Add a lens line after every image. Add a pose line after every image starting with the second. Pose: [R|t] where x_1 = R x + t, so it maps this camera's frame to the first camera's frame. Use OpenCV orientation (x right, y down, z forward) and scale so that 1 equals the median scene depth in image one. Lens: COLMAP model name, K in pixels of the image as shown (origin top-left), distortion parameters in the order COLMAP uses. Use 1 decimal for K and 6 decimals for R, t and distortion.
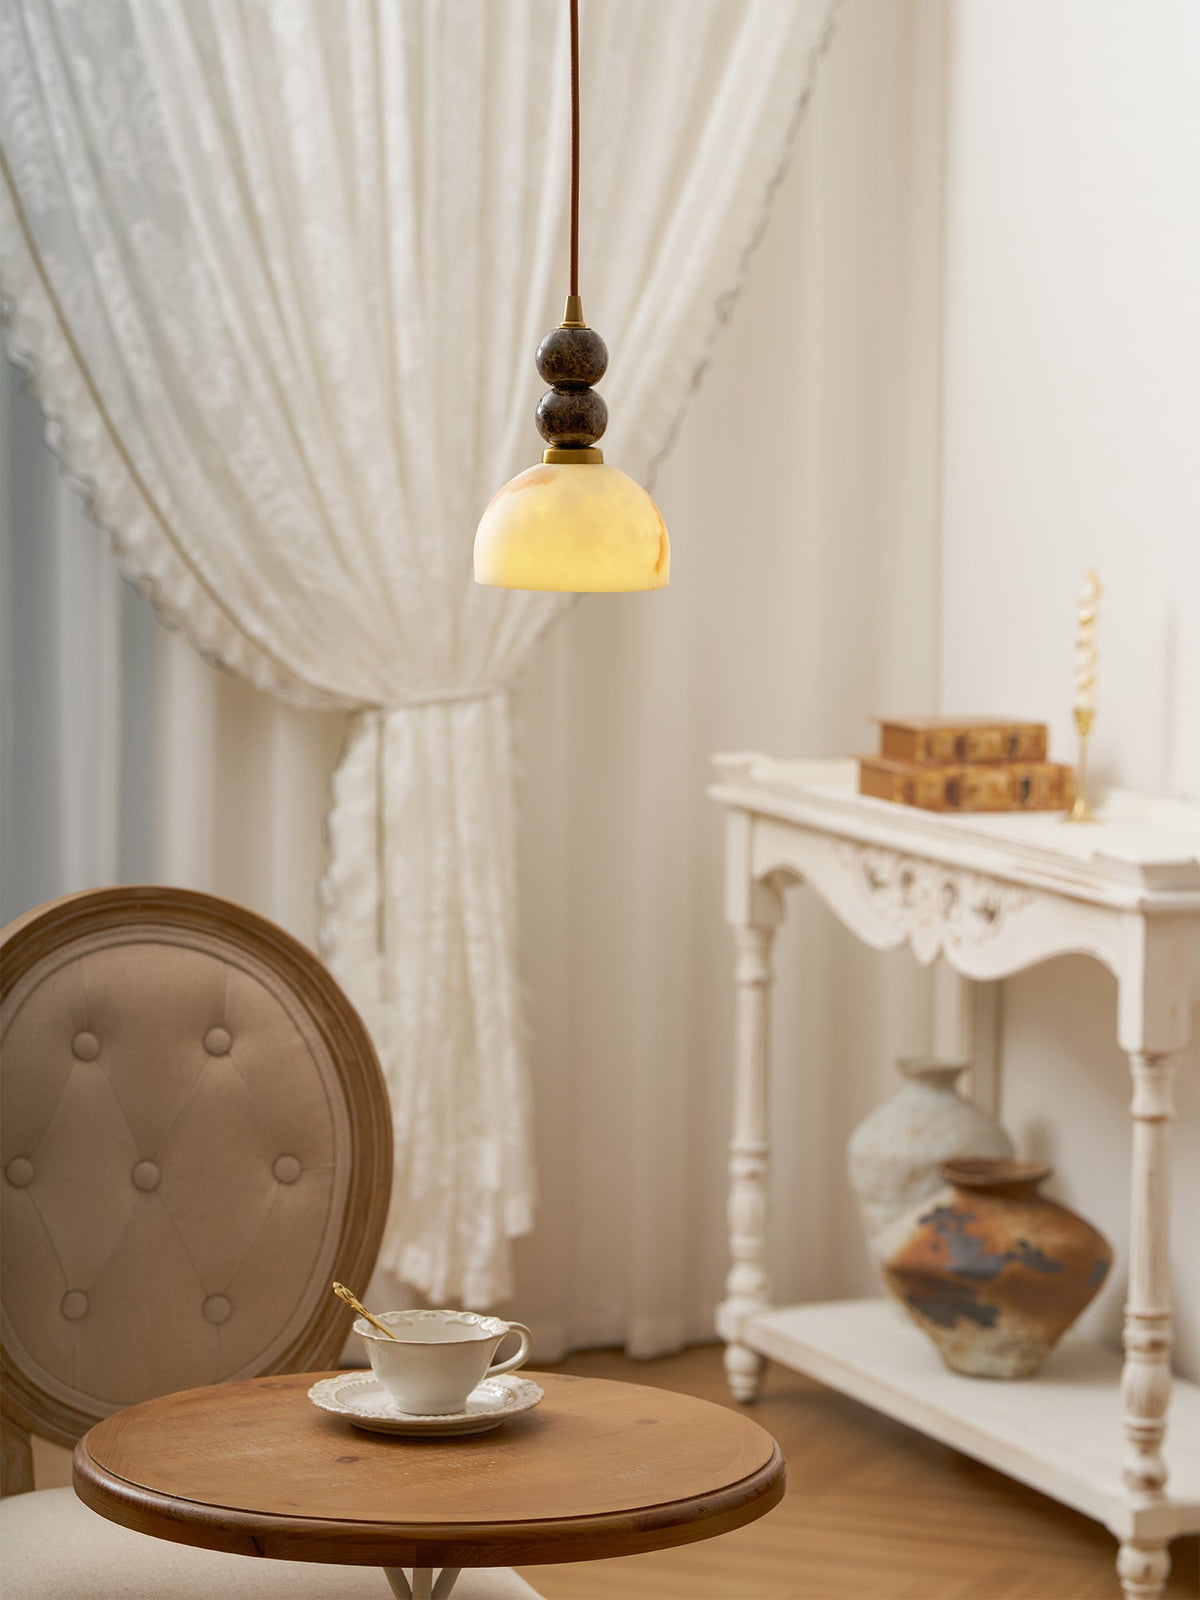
lens RADIAL K [[5872.2, 0, 600.0], [0, 5872.2, 800.0], [0, 0, 1]] dist [0.086976, -2.236960]
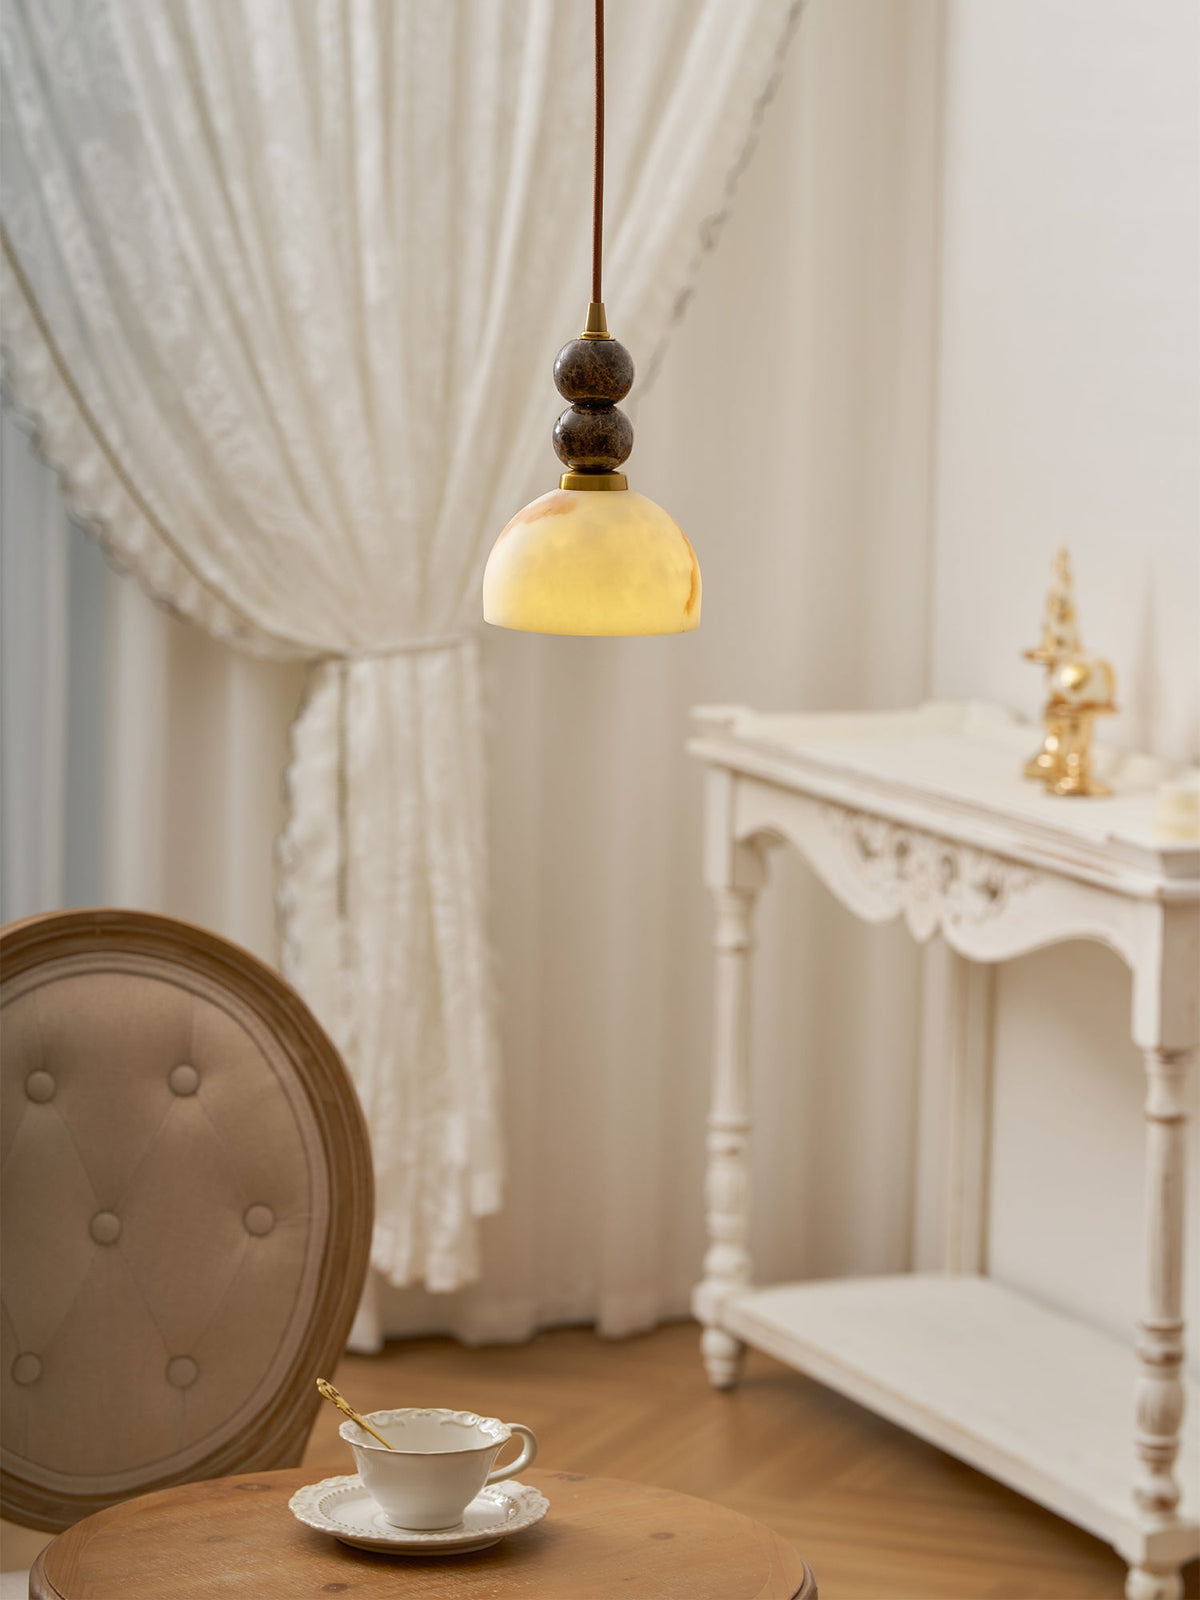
lens RADIAL K [[5836.5, 0, 656.3], [0, 5836.5, 846.0], [0, 0, 1]] dist [0.133758, -1.558736]
pose [[0.999724, 0.006326, 0.022634, -0.008375], [-0.007117, 0.999361, 0.035037, -0.019180], [-0.022398, -0.035189, 0.999130, 0.060278]]
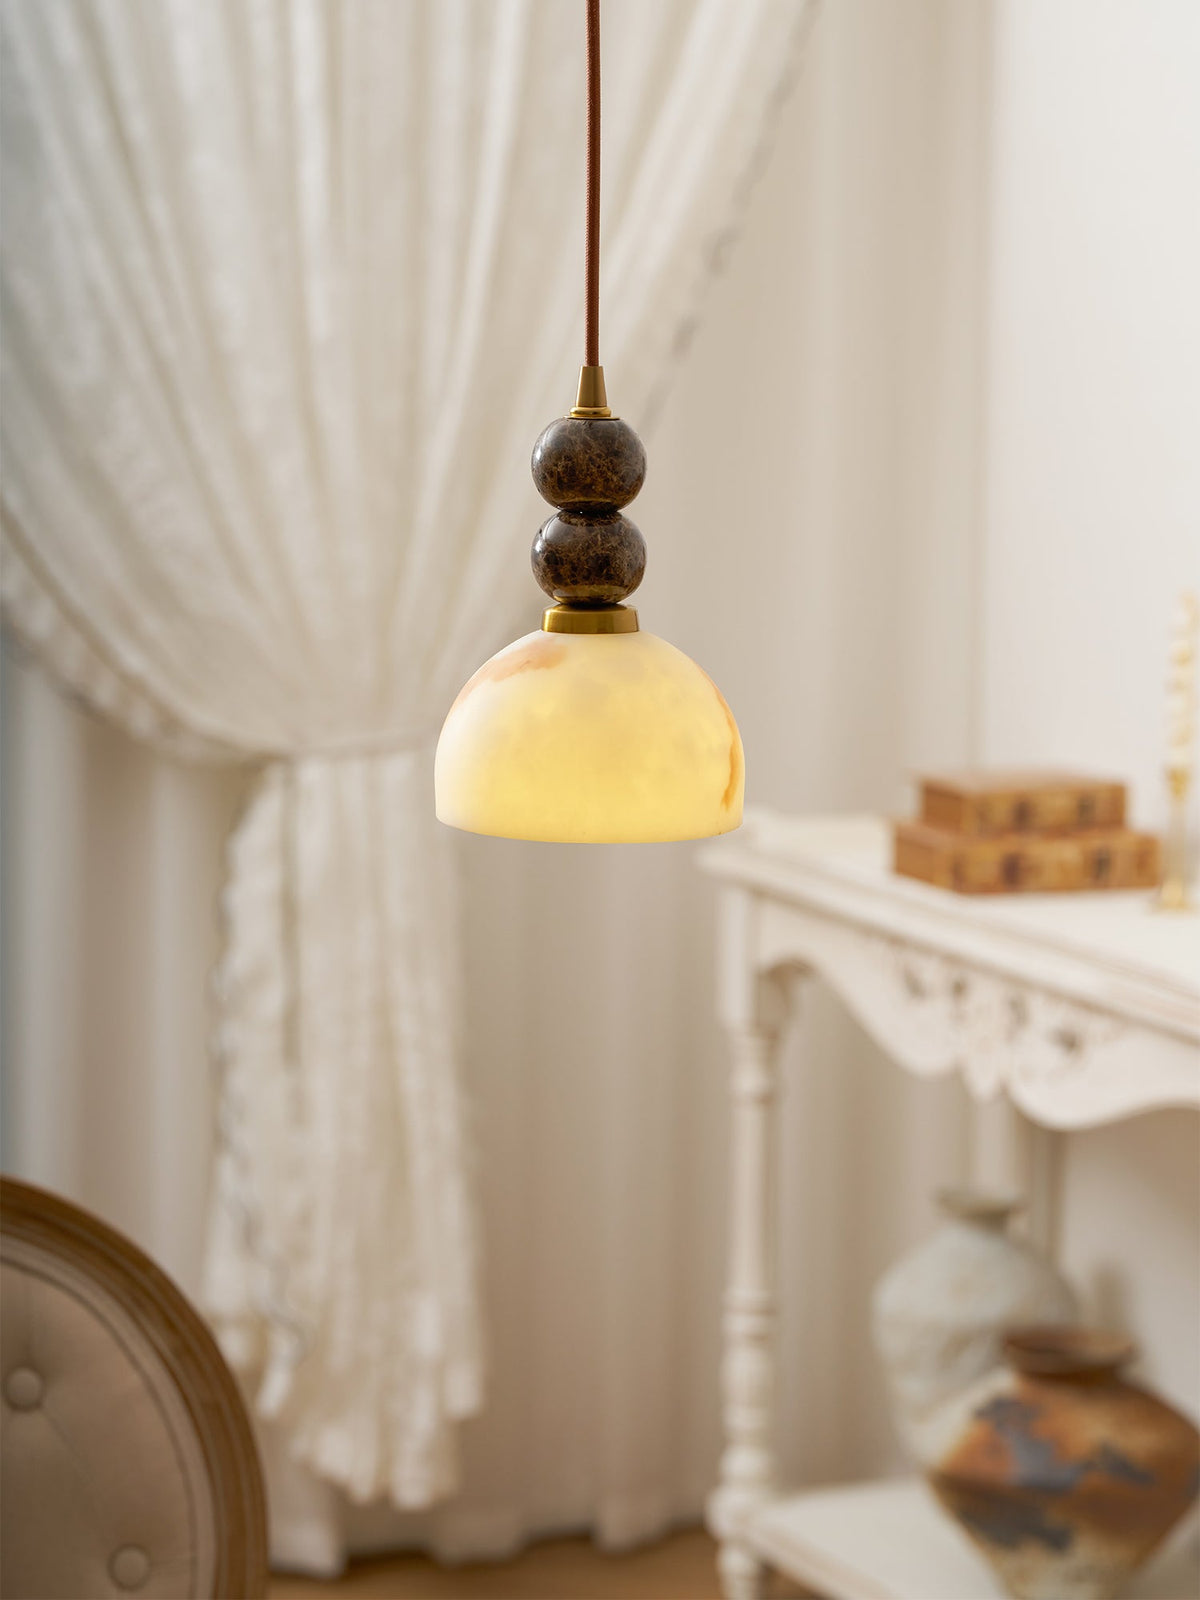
lens RADIAL K [[5872.2, 0, 600.0], [0, 5872.2, 800.0], [0, 0, 1]] dist [0.086976, -2.236960]
pose [[0.999881, -0.003288, 0.015054, -0.007386], [0.002909, 0.999680, 0.025113, -0.030809], [-0.015132, -0.025067, 0.999571, 0.206883]]
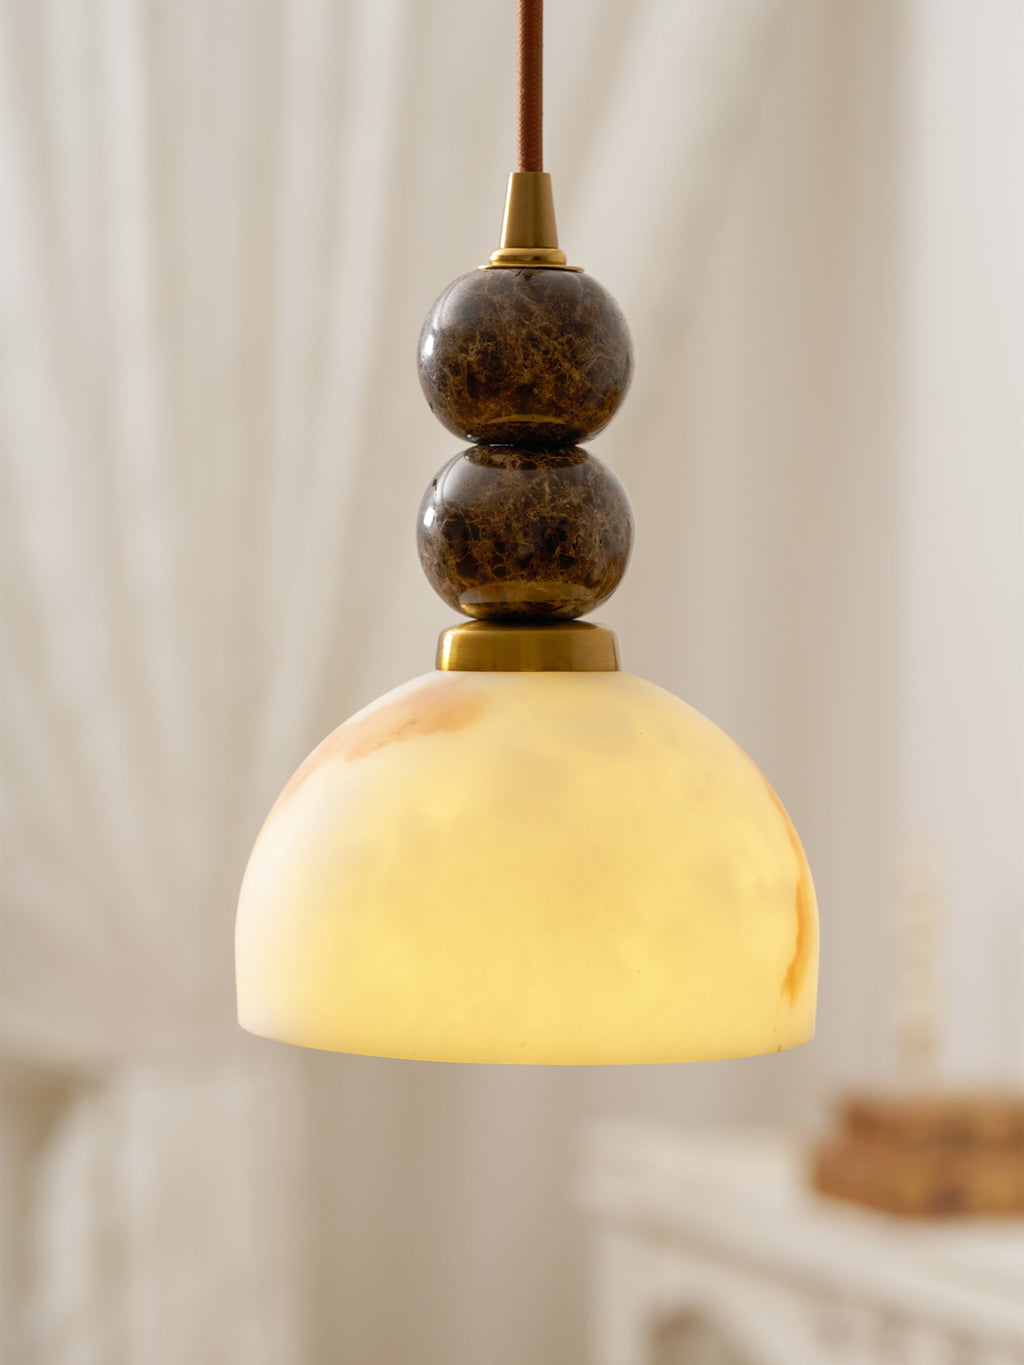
lens RADIAL K [[5137.7, 0, 512.0], [0, 5137.7, 682.5], [0, 0, 1]] dist [0.510175, 0.236705]
pose [[0.999543, -0.003481, 0.030013, -0.008083], [0.005517, 0.997669, -0.068013, -0.020535], [-0.029706, 0.068148, 0.997233, 0.395807]]
